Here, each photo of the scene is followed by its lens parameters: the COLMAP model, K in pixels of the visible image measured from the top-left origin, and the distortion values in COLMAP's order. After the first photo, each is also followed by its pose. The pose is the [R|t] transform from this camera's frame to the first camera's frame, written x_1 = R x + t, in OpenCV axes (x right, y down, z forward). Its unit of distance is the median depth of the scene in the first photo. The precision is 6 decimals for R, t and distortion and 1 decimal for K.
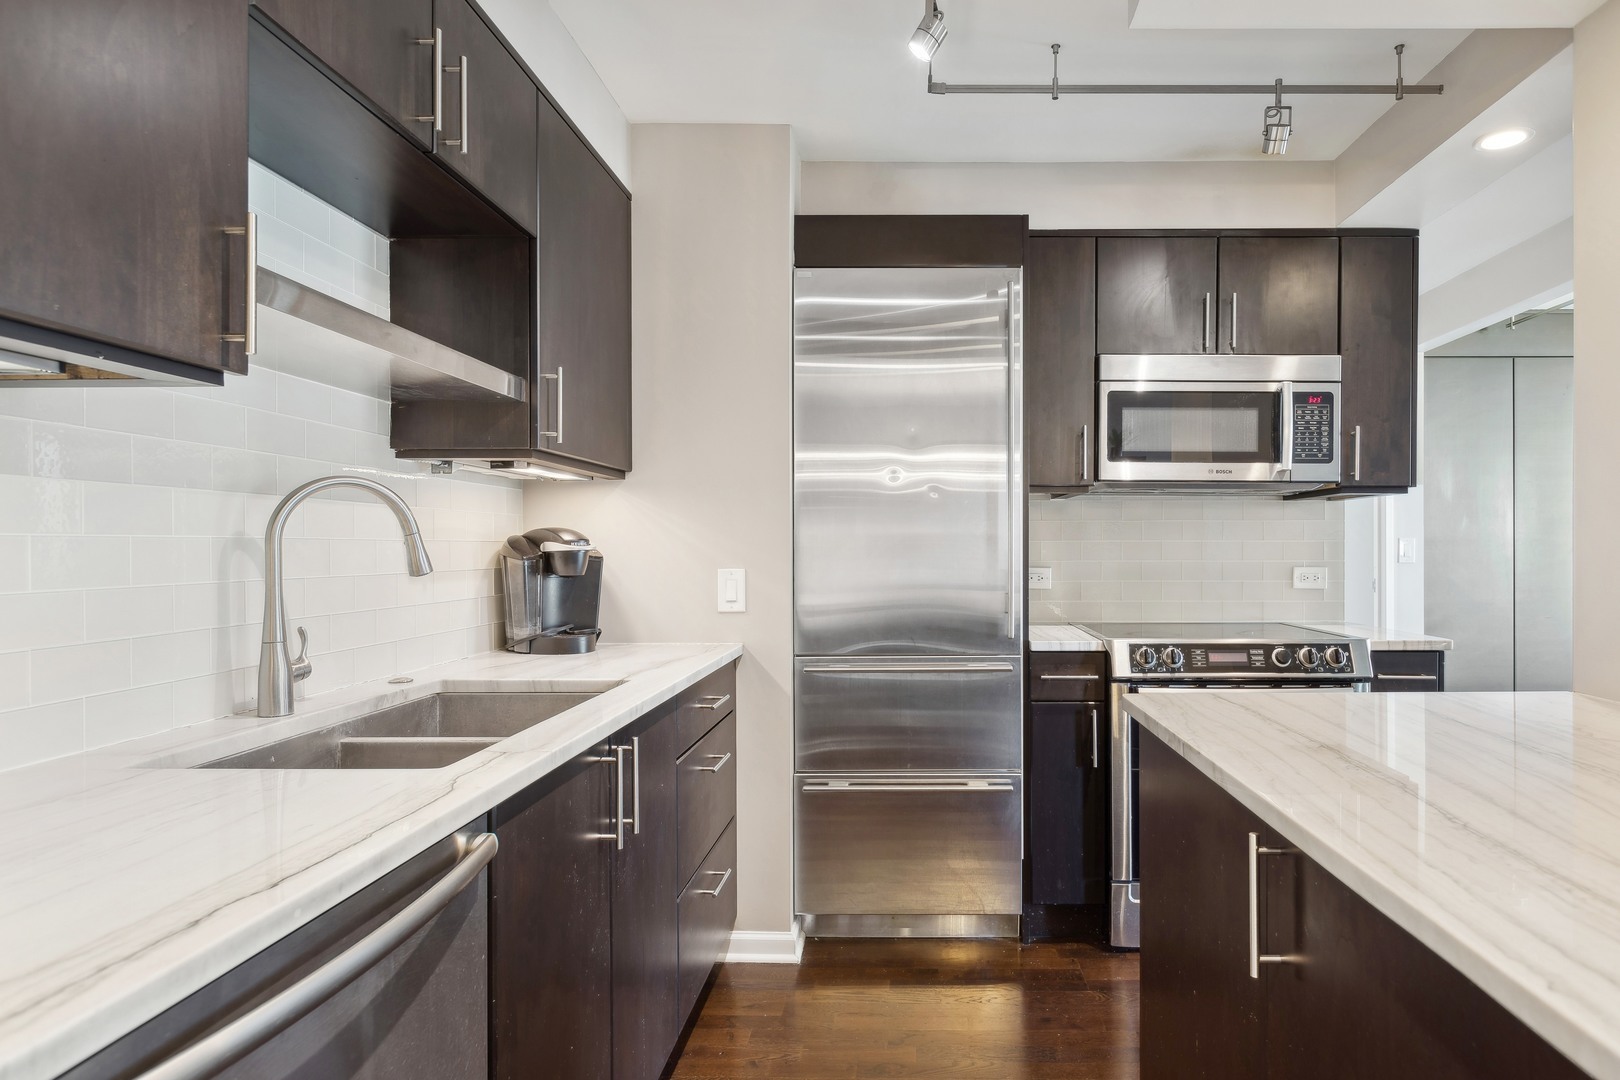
lens RADIAL K [[875.2, 0, 810.0], [0, 875.2, 540.0], [0, 0, 1]] dist [0.002337, 0.000456]
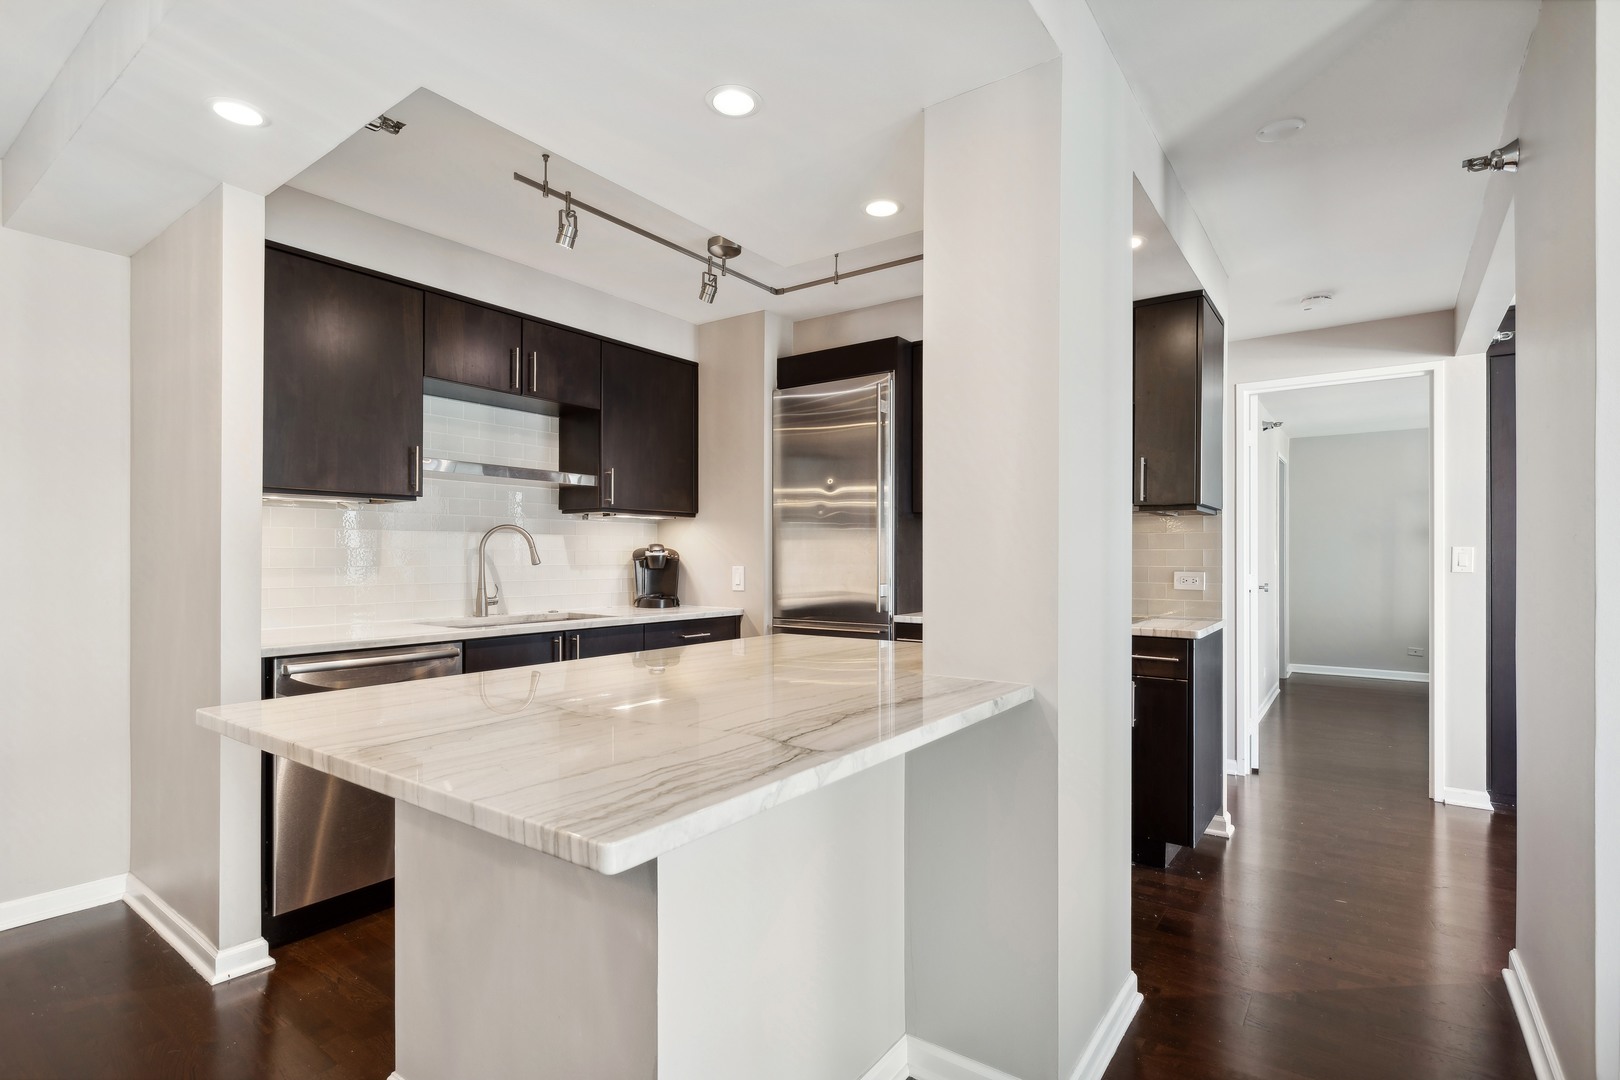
lens RADIAL K [[777.4, 0, 810.0], [0, 777.4, 540.0], [0, 0, 1]] dist [0.000052, -0.000008]
pose [[0.808591, -0.010968, -0.588268, 1.035113], [0.001973, 0.999871, -0.015931, 0.005577], [0.588367, 0.011721, 0.808509, -0.203134]]
